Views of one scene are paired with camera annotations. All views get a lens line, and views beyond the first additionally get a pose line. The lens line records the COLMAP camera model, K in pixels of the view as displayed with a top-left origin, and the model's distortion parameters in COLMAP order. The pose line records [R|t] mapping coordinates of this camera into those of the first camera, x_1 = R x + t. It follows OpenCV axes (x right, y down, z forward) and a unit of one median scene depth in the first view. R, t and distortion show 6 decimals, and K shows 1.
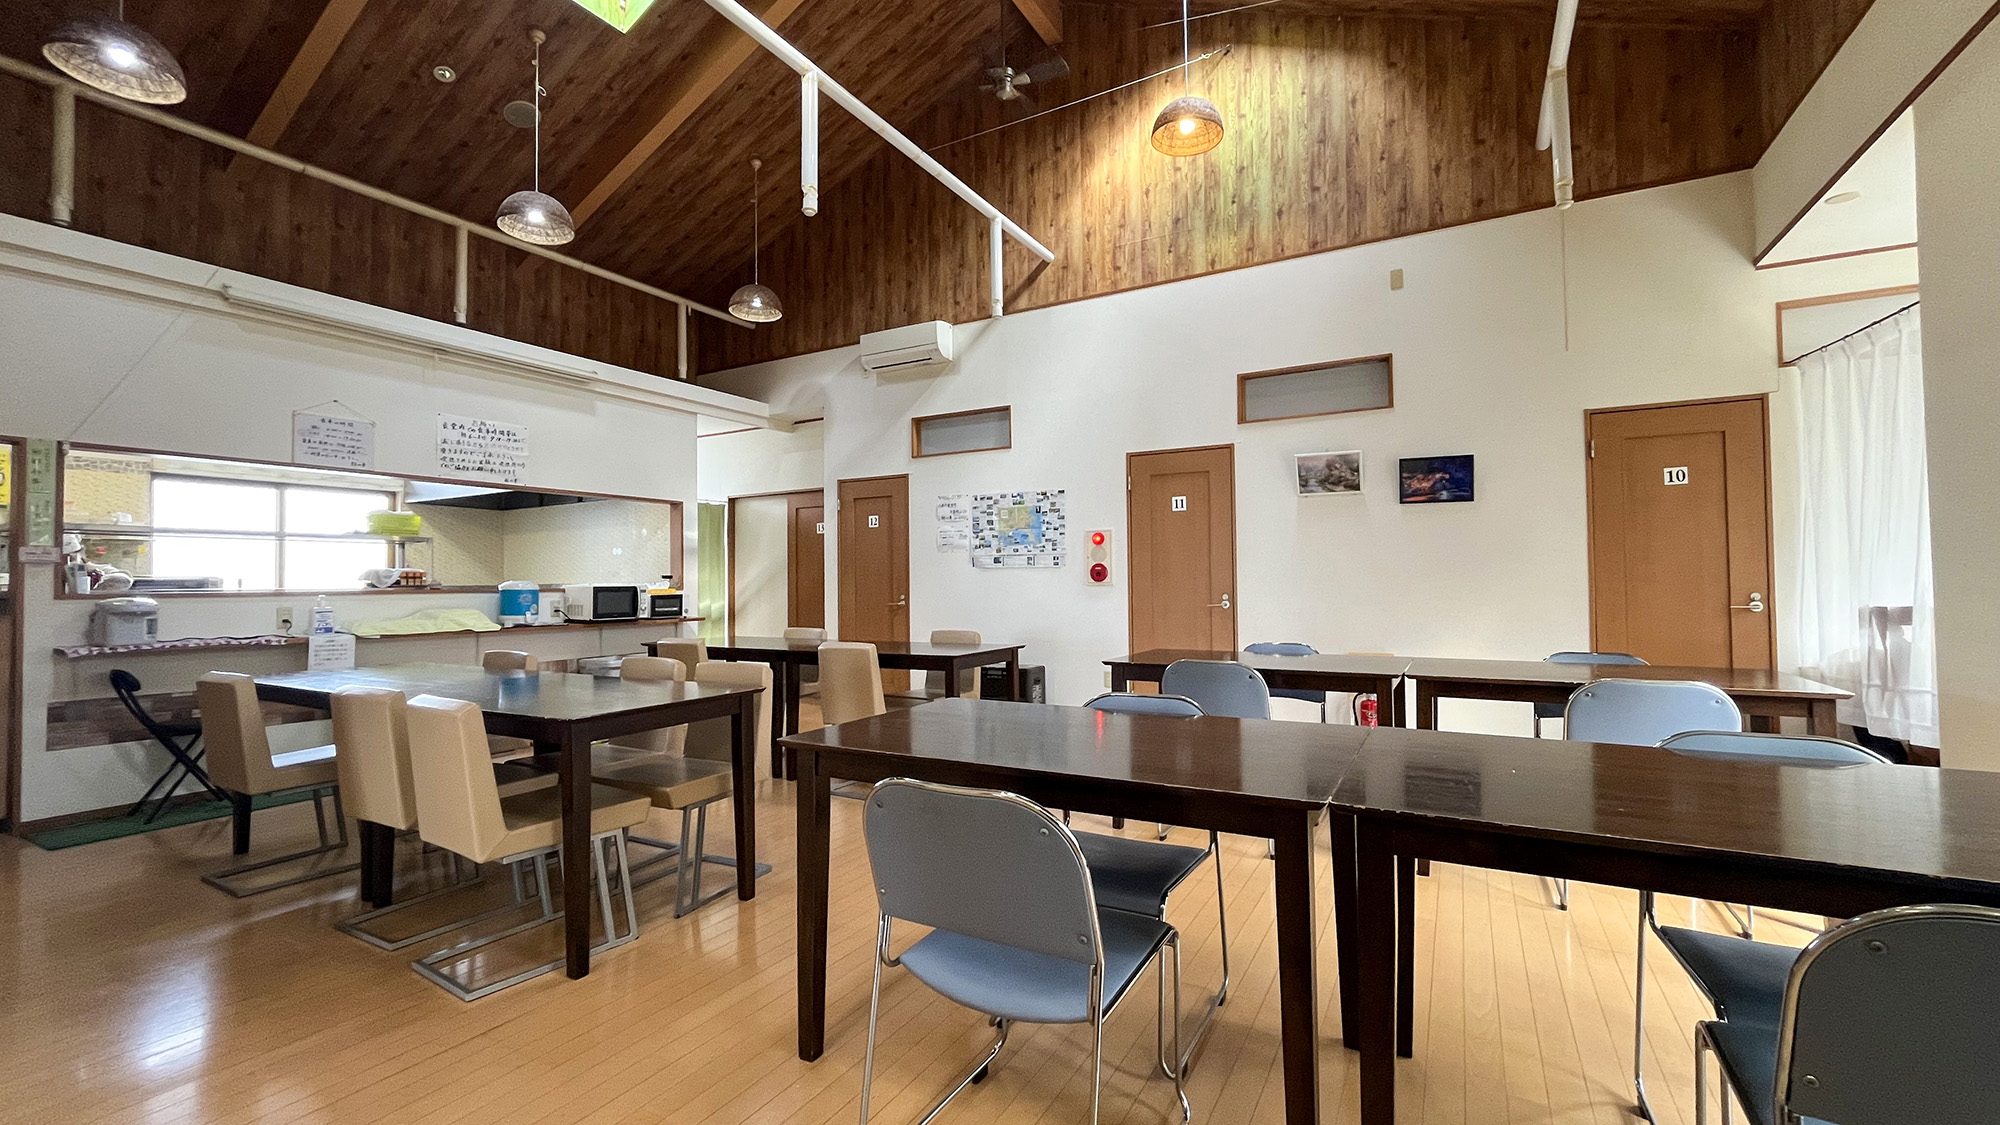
lens RADIAL K [[805.1, 0, 1008.1], [0, 805.1, 563.9], [0, 0, 1]] dist [-0.003866, -0.000476]
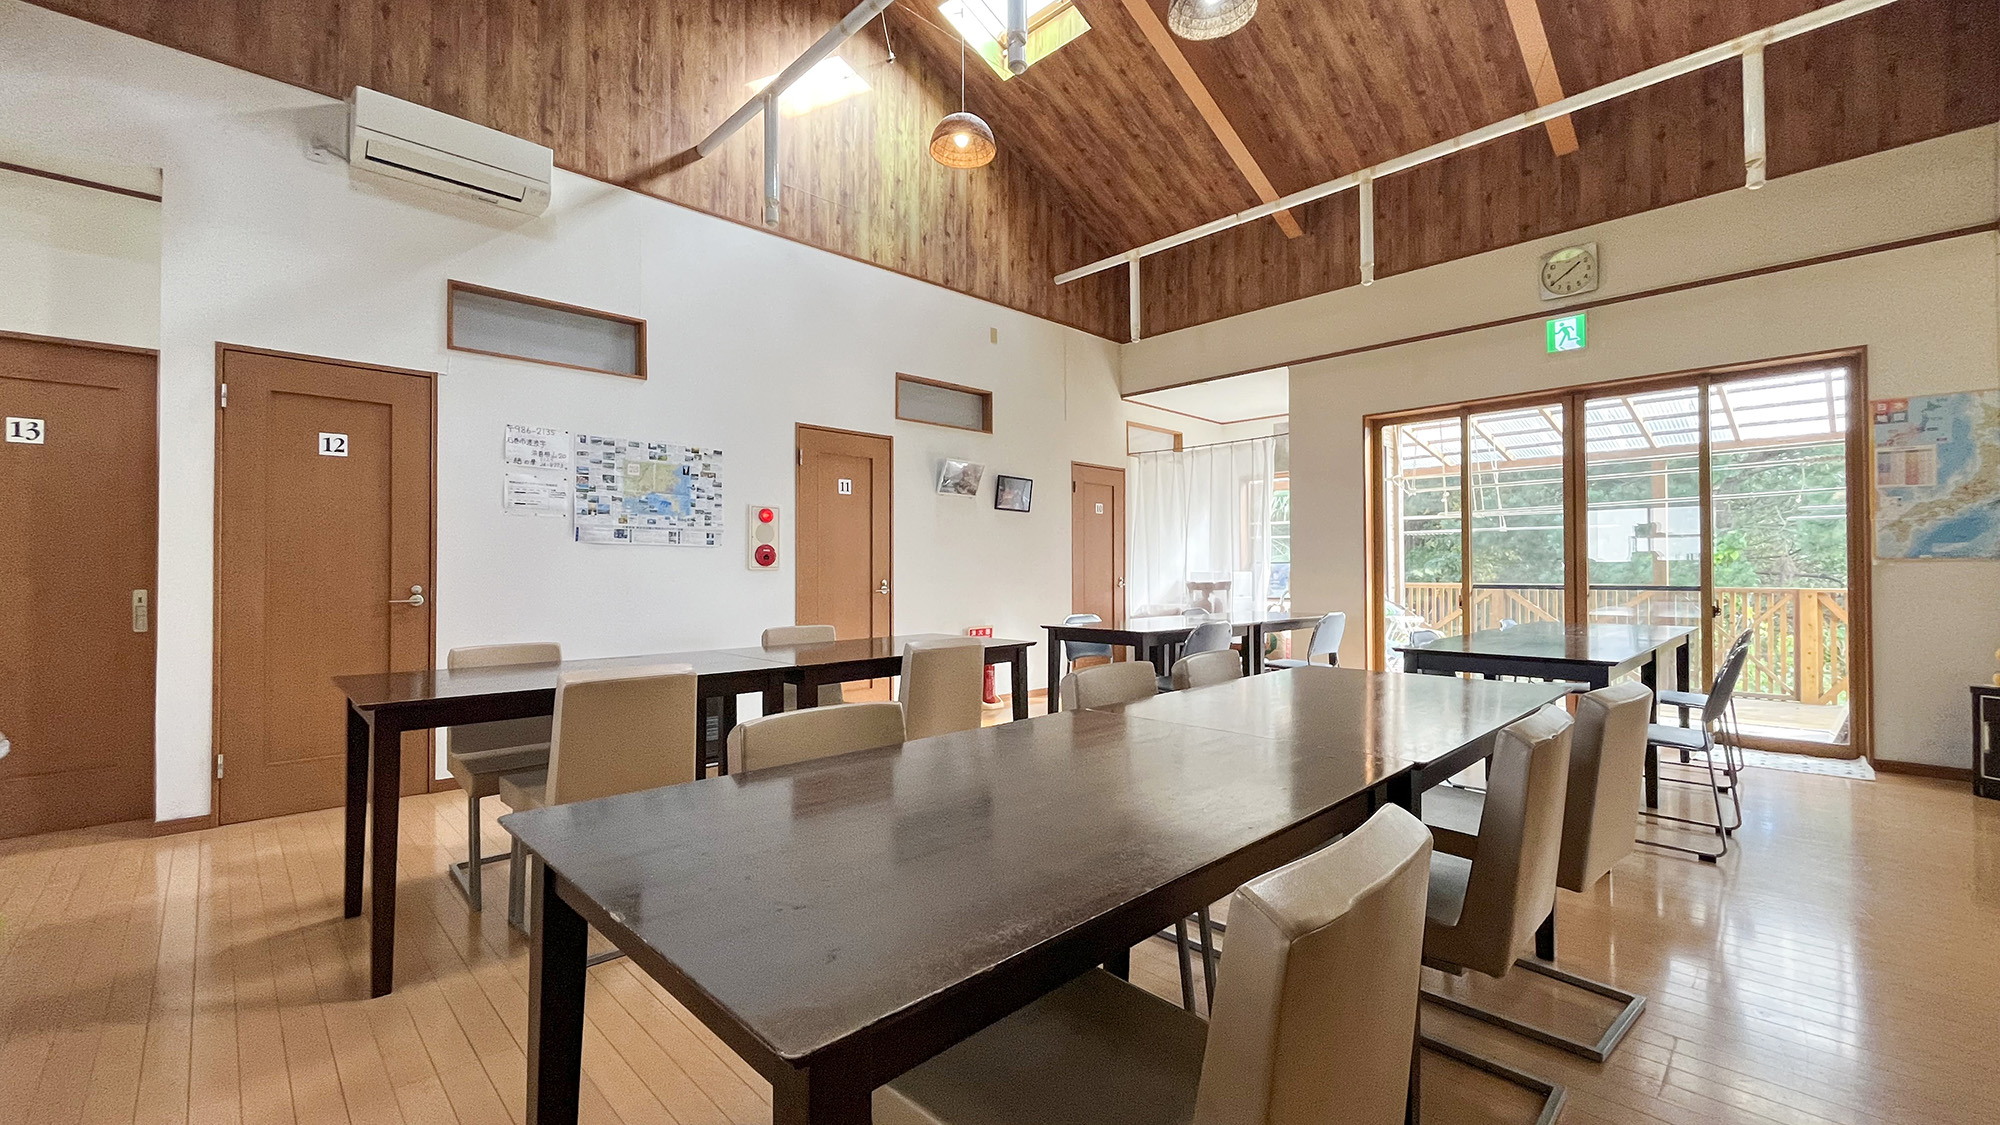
lens RADIAL K [[805.1, 0, 1004.6], [0, 805.1, 564.1], [0, 0, 1]] dist [-0.003866, -0.000476]
pose [[0.284156, 0.016245, 0.958641, -0.610943], [-0.022976, 0.999685, -0.010130, 0.022327], [-0.958503, -0.019147, 0.284439, 0.492872]]
